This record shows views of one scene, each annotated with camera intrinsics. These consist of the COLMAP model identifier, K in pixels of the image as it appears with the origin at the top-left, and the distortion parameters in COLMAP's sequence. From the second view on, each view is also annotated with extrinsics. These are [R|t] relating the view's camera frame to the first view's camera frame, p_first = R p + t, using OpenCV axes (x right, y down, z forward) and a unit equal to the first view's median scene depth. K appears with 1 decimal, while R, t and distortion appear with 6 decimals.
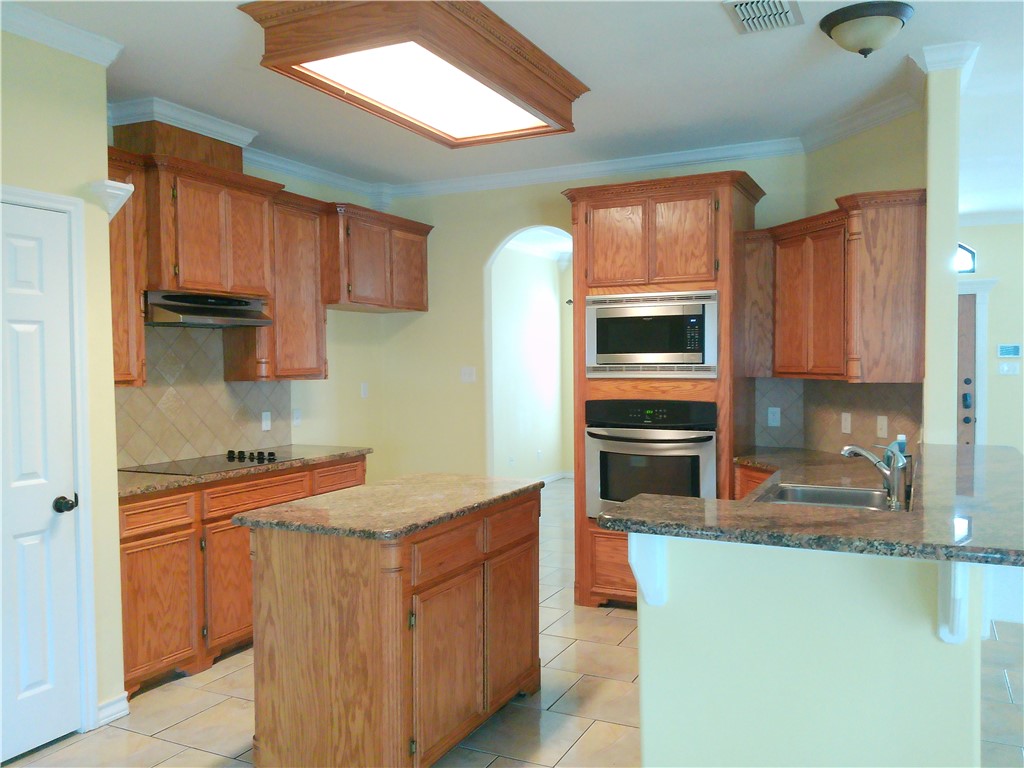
lens RADIAL K [[828.7, 0, 512.0], [0, 828.7, 384.0], [0, 0, 1]] dist [0.077928, -0.146267]
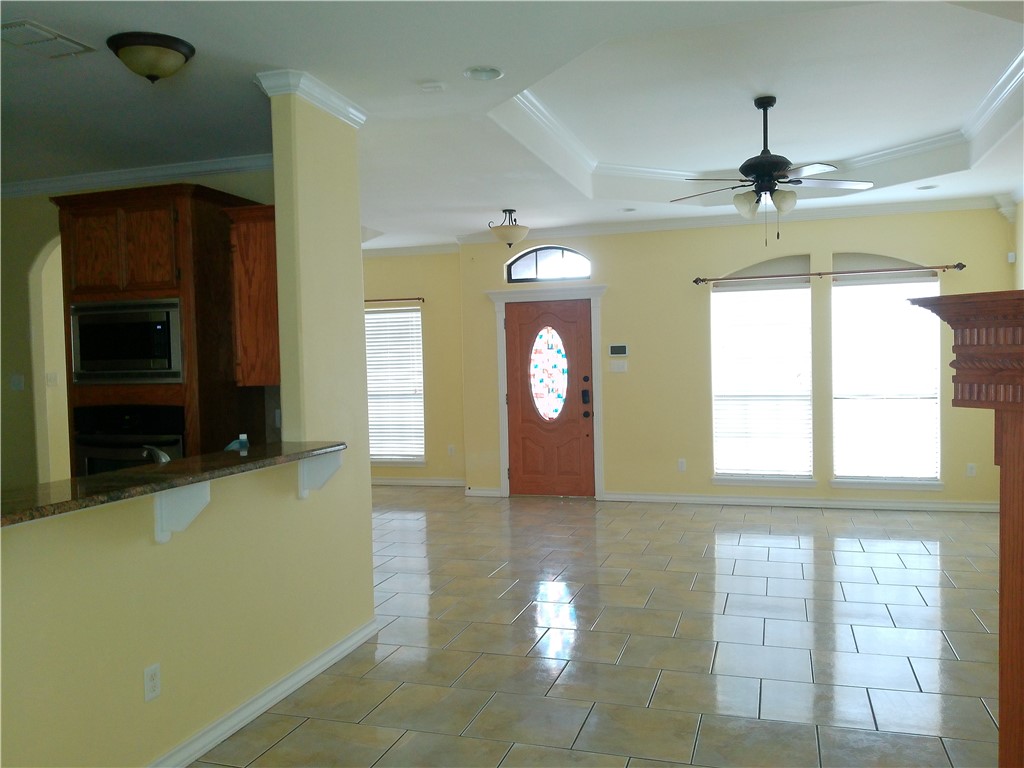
lens RADIAL K [[828.7, 0, 512.0], [0, 828.7, 384.0], [0, 0, 1]] dist [0.077928, -0.146267]
pose [[0.986918, -0.020042, 0.159970, 0.484705], [0.020230, 0.999795, 0.000454, 0.001998], [-0.159946, 0.002788, 0.987122, -0.088458]]
